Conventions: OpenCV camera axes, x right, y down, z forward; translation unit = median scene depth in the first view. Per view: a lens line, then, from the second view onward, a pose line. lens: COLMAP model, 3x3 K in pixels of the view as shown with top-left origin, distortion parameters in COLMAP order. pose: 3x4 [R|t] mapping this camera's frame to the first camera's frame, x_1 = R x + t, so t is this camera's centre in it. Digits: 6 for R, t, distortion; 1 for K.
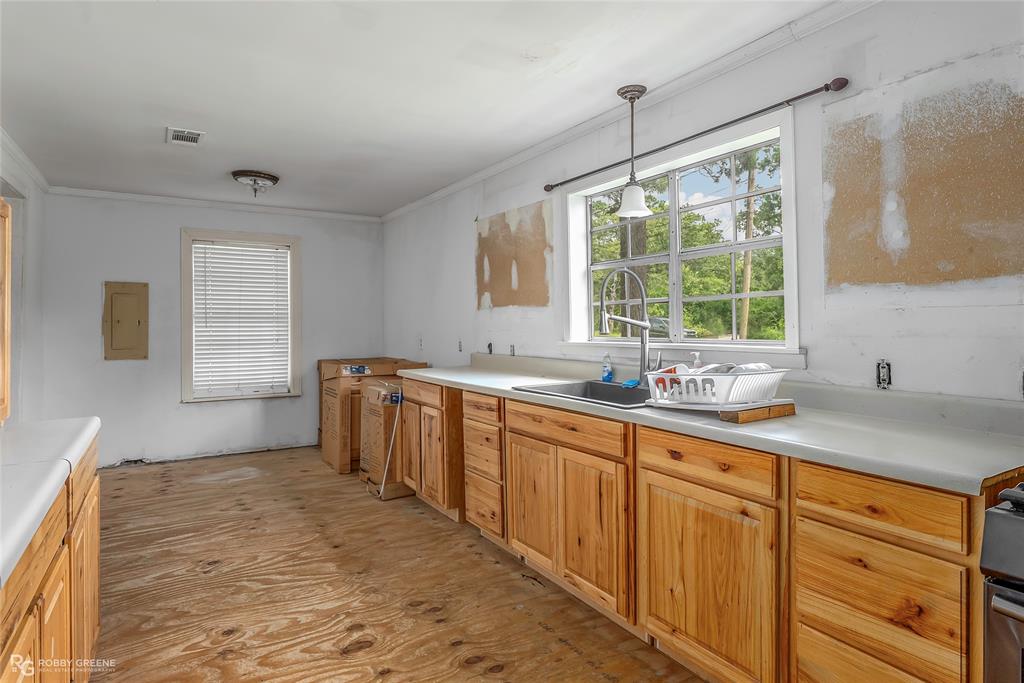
lens RADIAL K [[587.4, 0, 509.1], [0, 587.4, 324.3], [0, 0, 1]] dist [-0.015819, -0.000328]
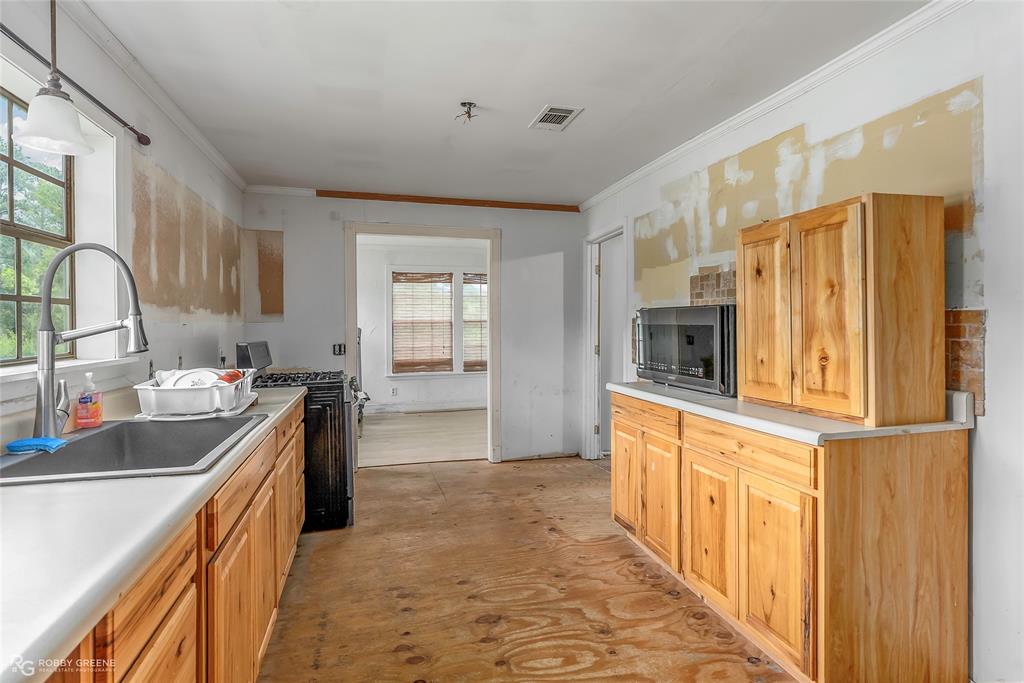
lens RADIAL K [[527.6, 0, 527.5], [0, 527.6, 332.6], [0, 0, 1]] dist [-0.011244, 0.001819]
pose [[-0.966688, 0.009679, 0.255776, -0.440698], [0.013661, 0.999812, 0.013796, -0.006239], [-0.255594, 0.016830, -0.966638, 1.644282]]
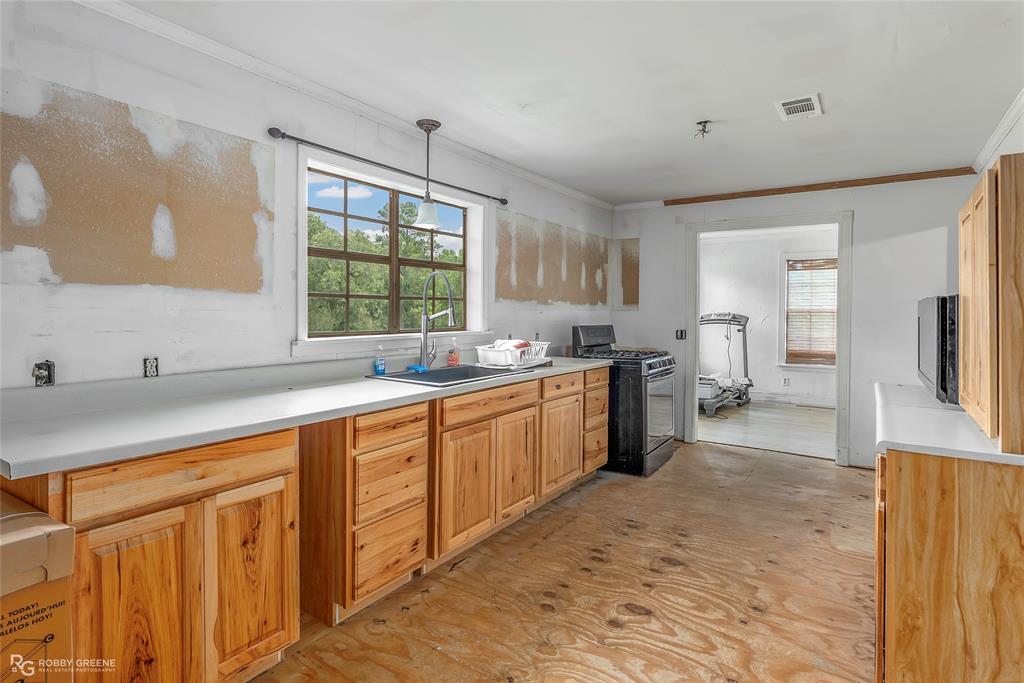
lens RADIAL K [[527.6, 0, 521.4], [0, 527.6, 316.3], [0, 0, 1]] dist [-0.011244, 0.001819]
pose [[-0.434143, -0.001600, 0.900843, -1.003139], [-0.001585, 0.999998, 0.001012, -0.006370], [-0.900843, -0.000988, -0.434145, 1.540172]]
